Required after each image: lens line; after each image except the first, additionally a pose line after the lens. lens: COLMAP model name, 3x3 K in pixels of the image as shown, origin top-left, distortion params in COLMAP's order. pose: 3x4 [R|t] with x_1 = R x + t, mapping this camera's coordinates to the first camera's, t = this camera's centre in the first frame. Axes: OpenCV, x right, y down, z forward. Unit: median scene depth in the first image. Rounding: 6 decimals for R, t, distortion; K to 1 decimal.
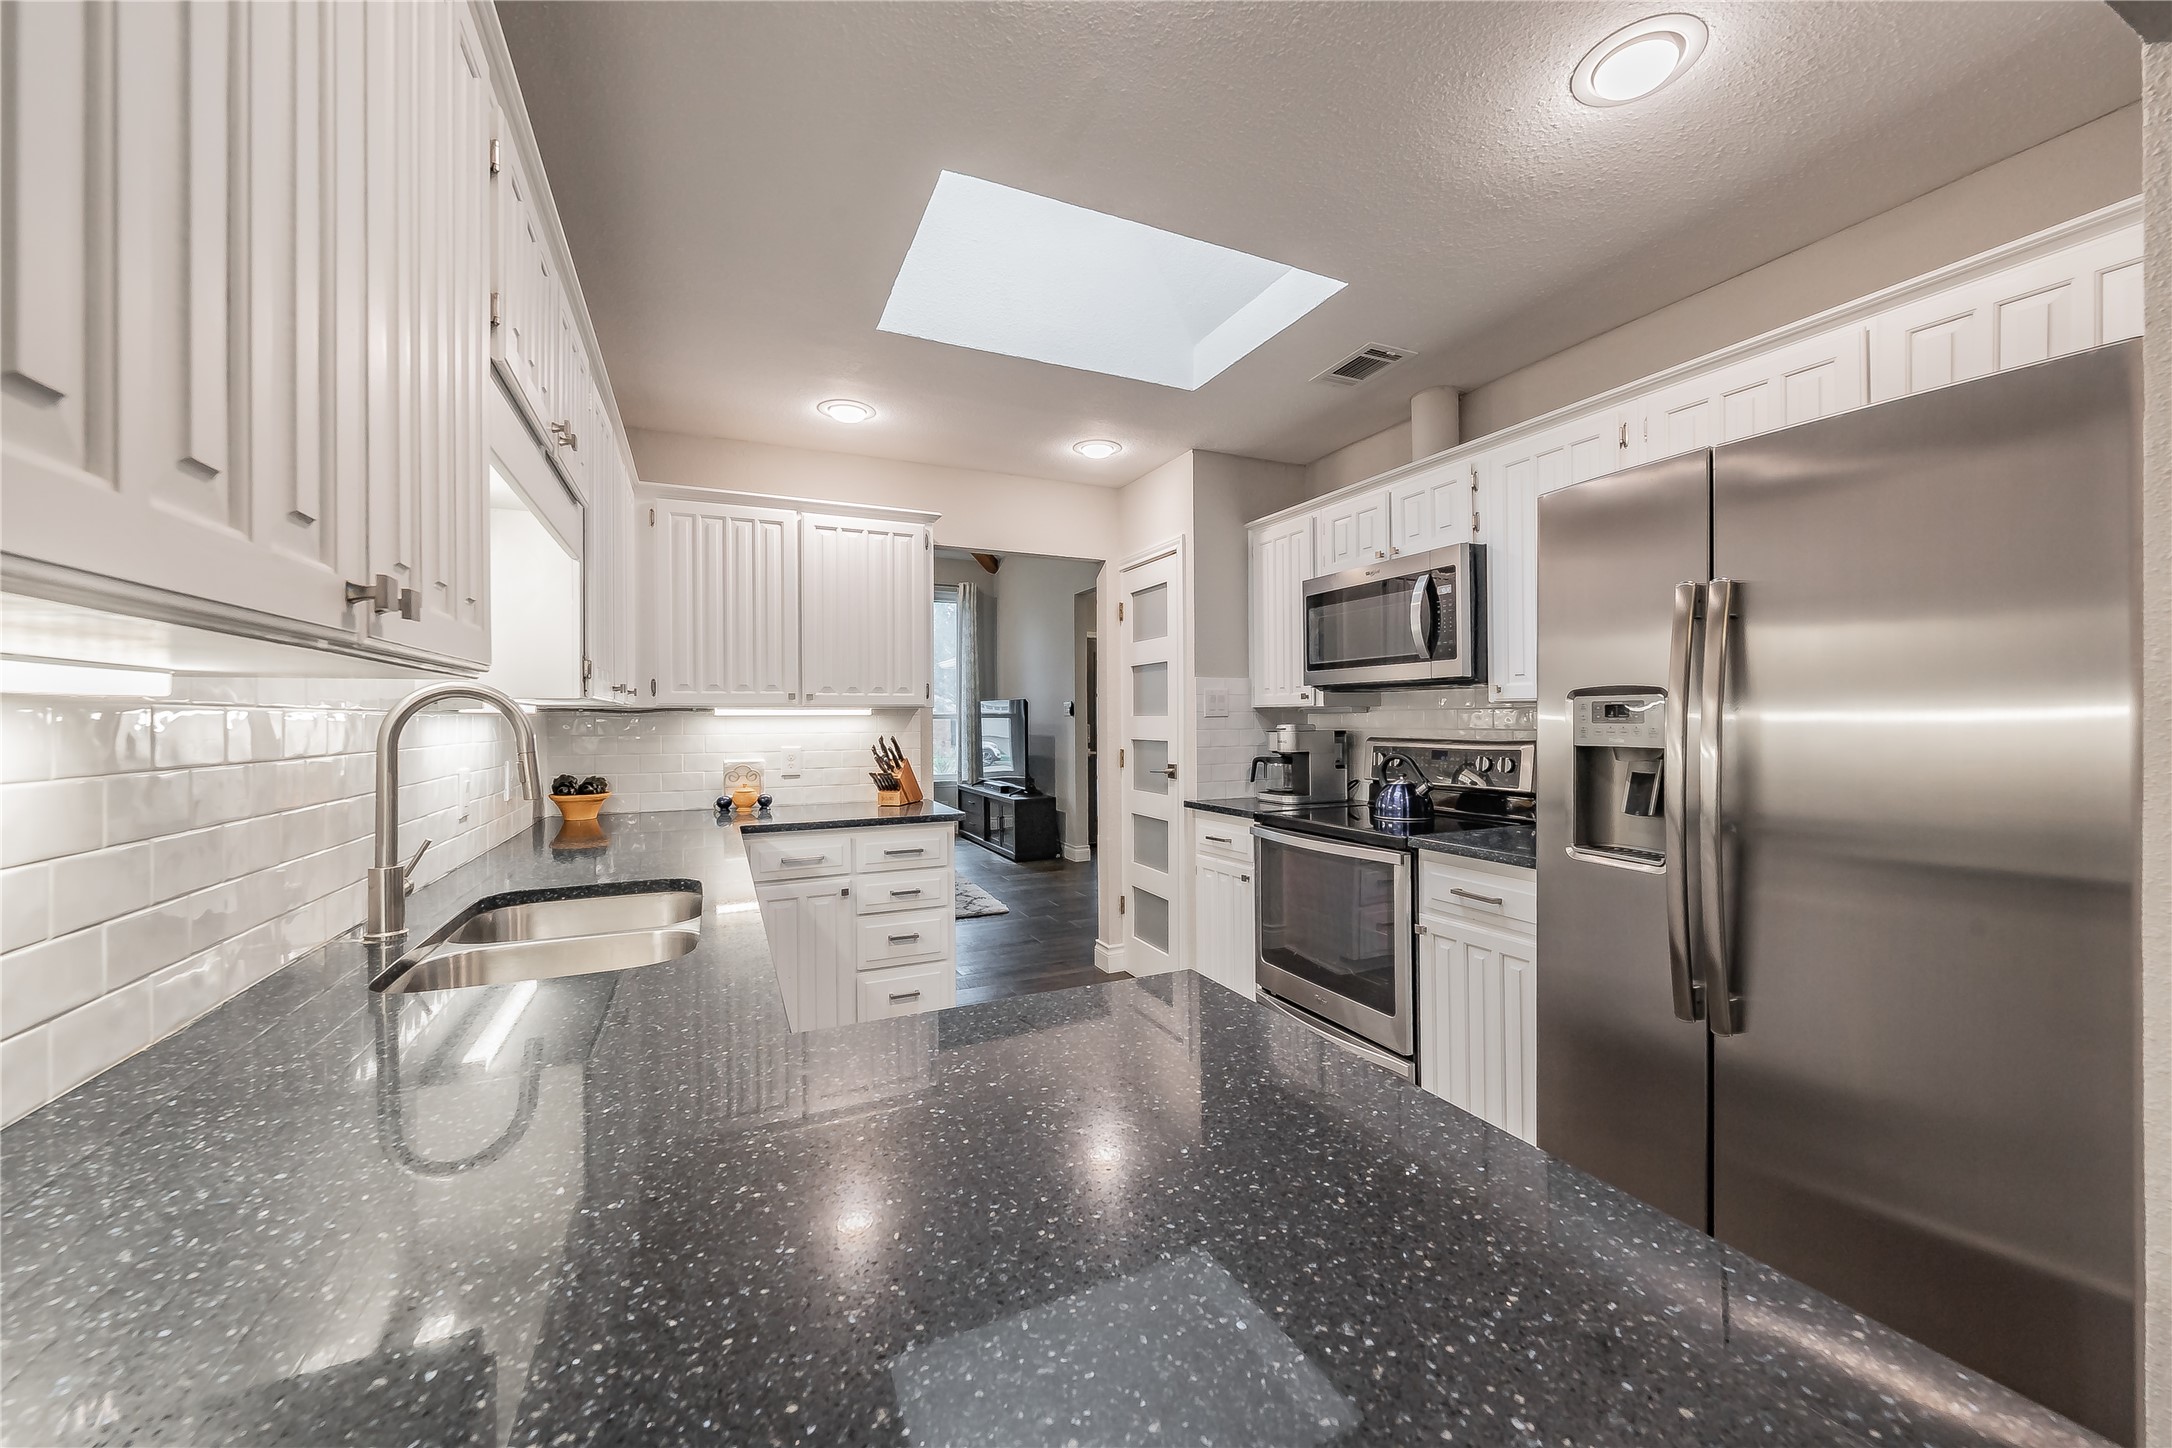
lens RADIAL K [[831.5, 0, 1101.6], [0, 831.5, 719.9], [0, 0, 1]] dist [0.000251, -0.000029]
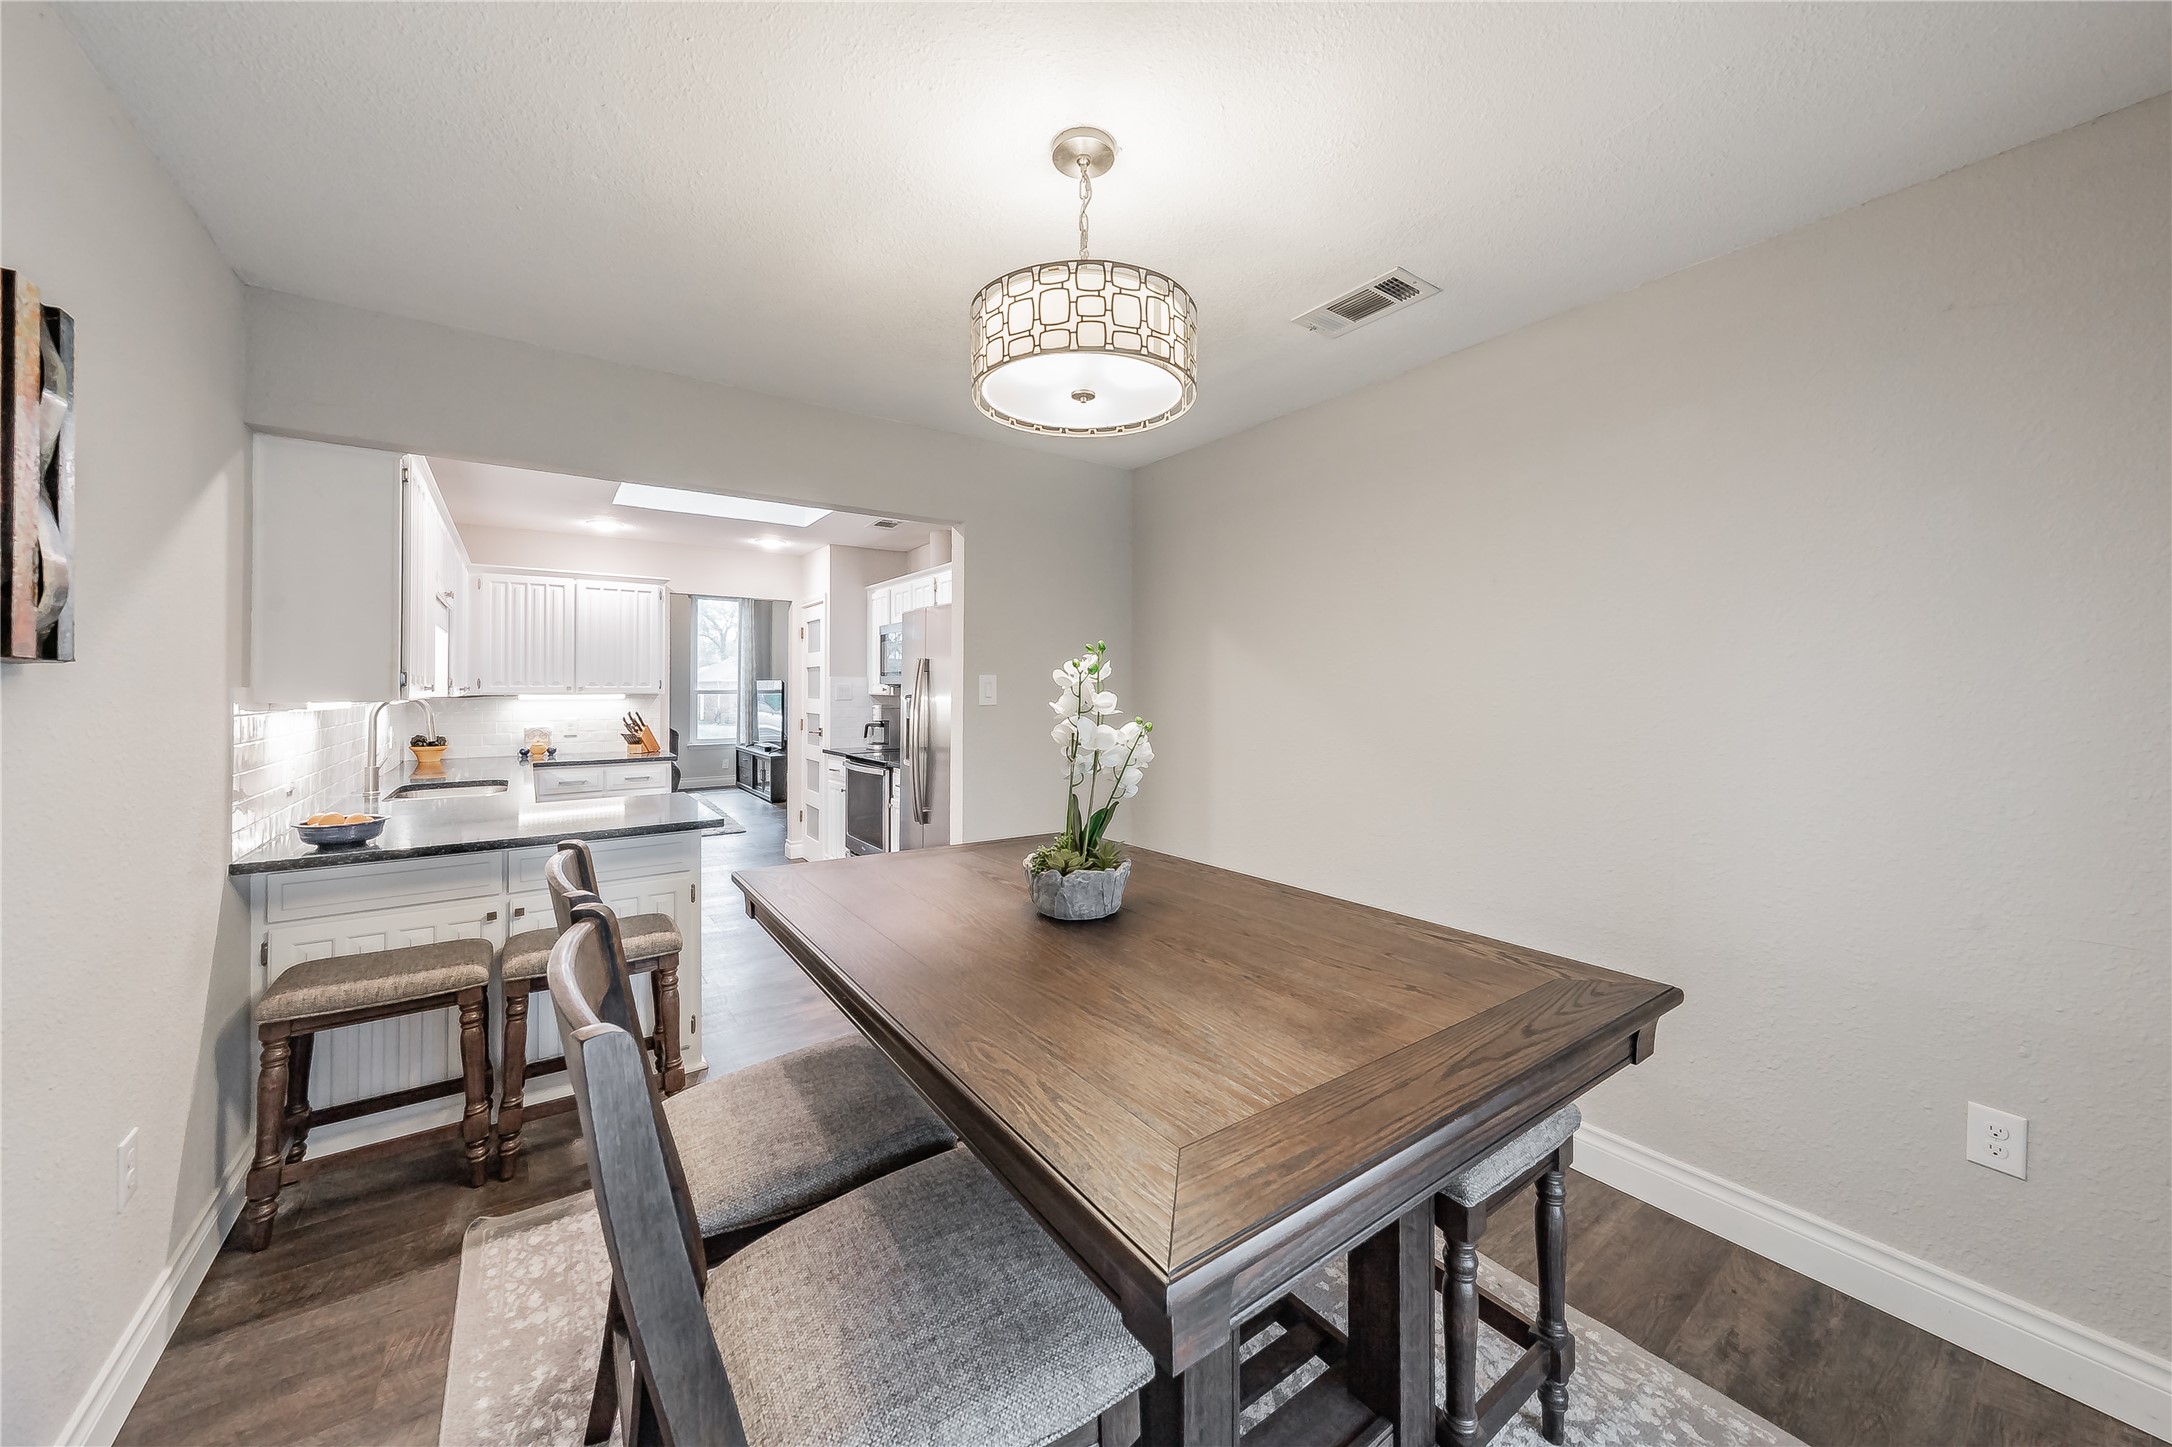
lens RADIAL K [[776.2, 0, 1070.6], [0, 776.2, 683.2], [0, 0, 1]] dist [0.002225, -0.000183]
pose [[0.984785, 0.006317, 0.173660, 0.351173], [-0.004806, 0.999947, -0.009117, -0.028581], [-0.173708, 0.008143, 0.984763, -0.720966]]
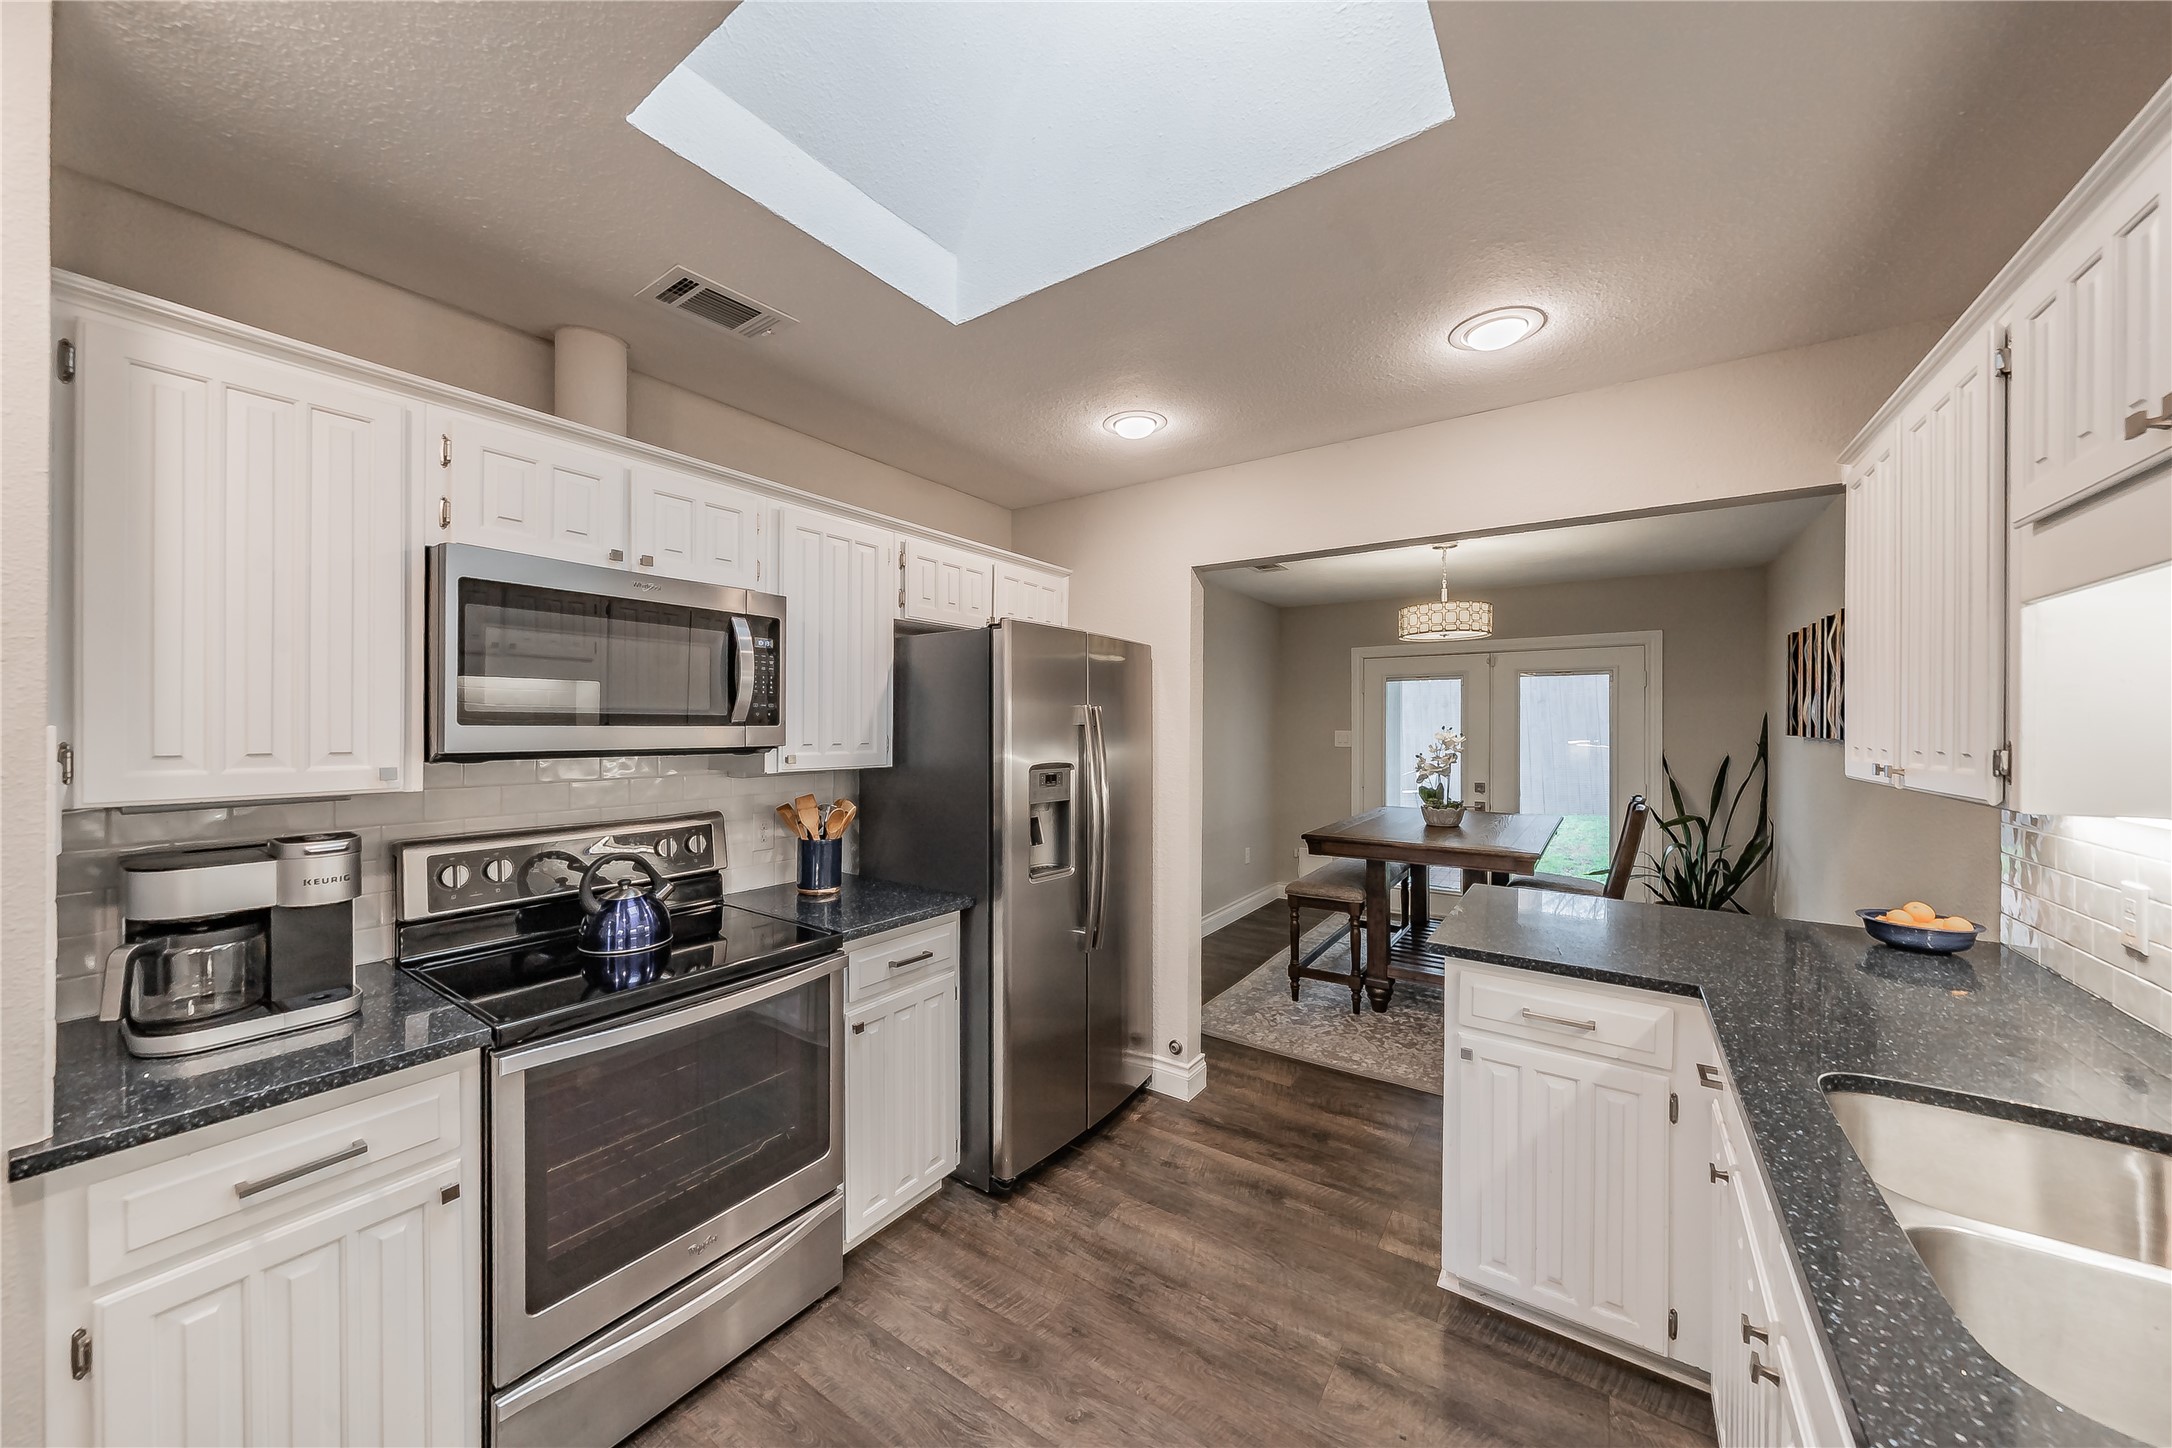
lens RADIAL K [[776.2, 0, 1077.3], [0, 776.2, 726.6], [0, 0, 1]] dist [0.002225, -0.000183]
pose [[-0.511542, 0.010131, 0.859199, -0.327582], [0.003695, 0.999947, -0.009591, -0.047228], [-0.859250, -0.001731, -0.511552, 0.853206]]
